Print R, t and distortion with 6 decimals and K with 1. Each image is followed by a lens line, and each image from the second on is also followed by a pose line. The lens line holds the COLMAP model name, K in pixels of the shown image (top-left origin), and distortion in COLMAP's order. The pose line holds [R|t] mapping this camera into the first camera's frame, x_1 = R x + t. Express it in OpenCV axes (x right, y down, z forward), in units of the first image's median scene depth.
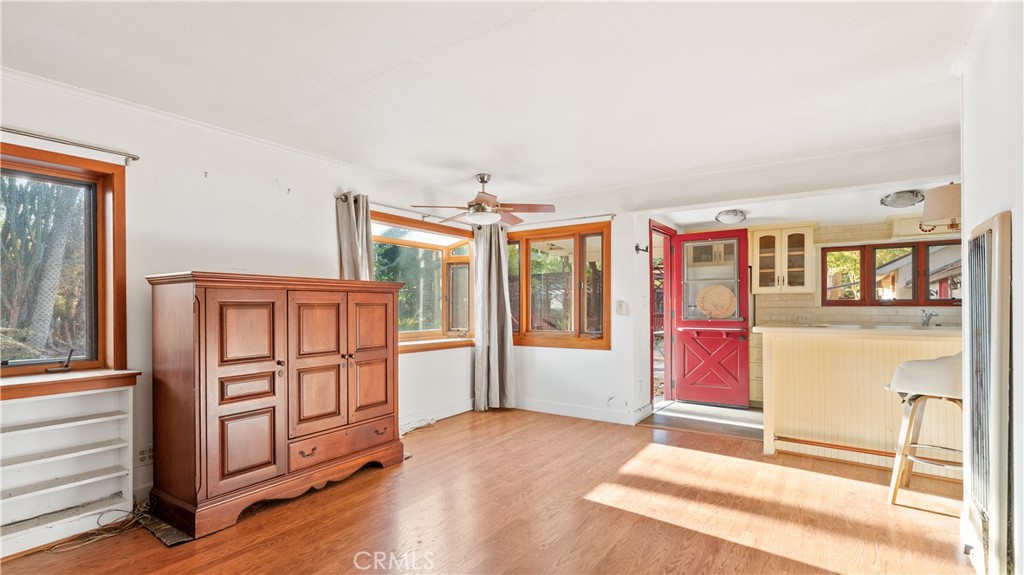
lens RADIAL K [[465.4, 0, 510.6], [0, 465.4, 291.1], [0, 0, 1]] dist [0.003135, 0.000982]
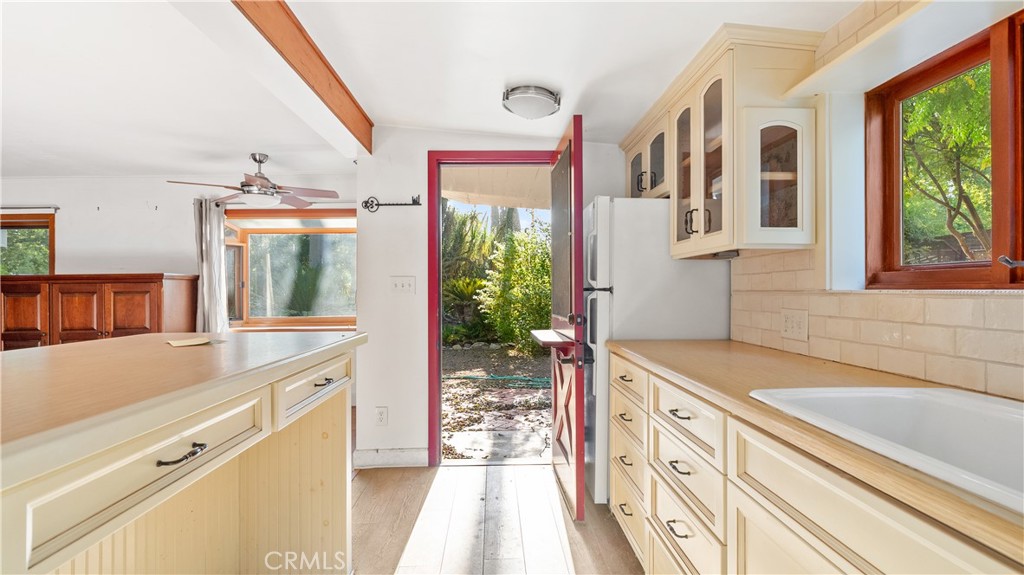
lens RADIAL K [[438.0, 0, 512.0], [0, 438.0, 287.5], [0, 0, 1]] dist [0.001823, 0.000291]
pose [[0.624487, -0.006324, -0.781010, 1.155319], [0.037468, 0.999059, 0.021869, 0.026303], [0.780136, -0.042920, 0.624136, 1.000507]]
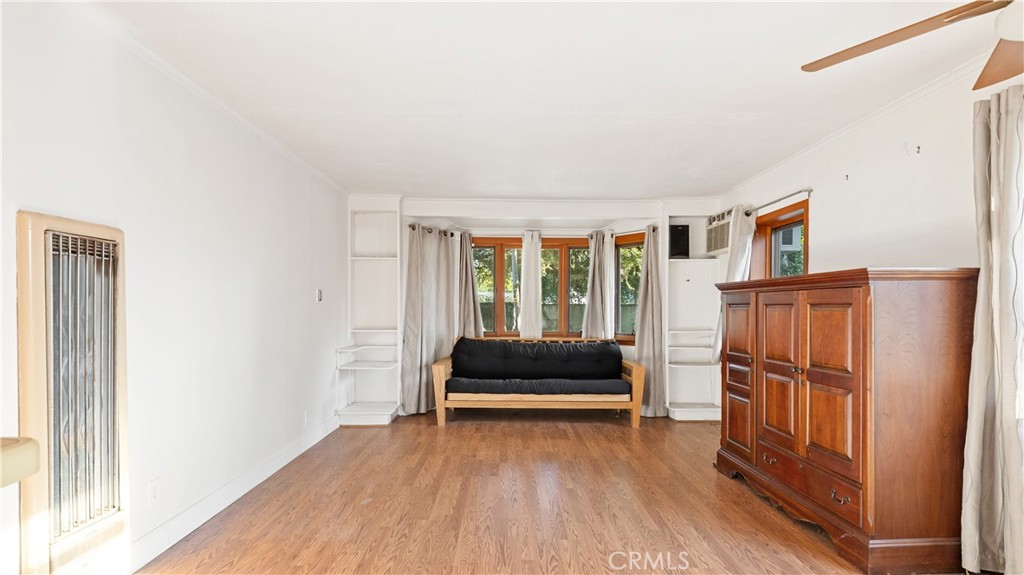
lens RADIAL K [[490.0, 0, 515.1], [0, 490.0, 307.4], [0, 0, 1]] dist [0.000296, 0.000462]
pose [[-0.800845, -0.001119, -0.598871, 0.482387], [0.016960, 0.999555, -0.024547, 0.039926], [0.598632, -0.029816, -0.800469, 1.227835]]
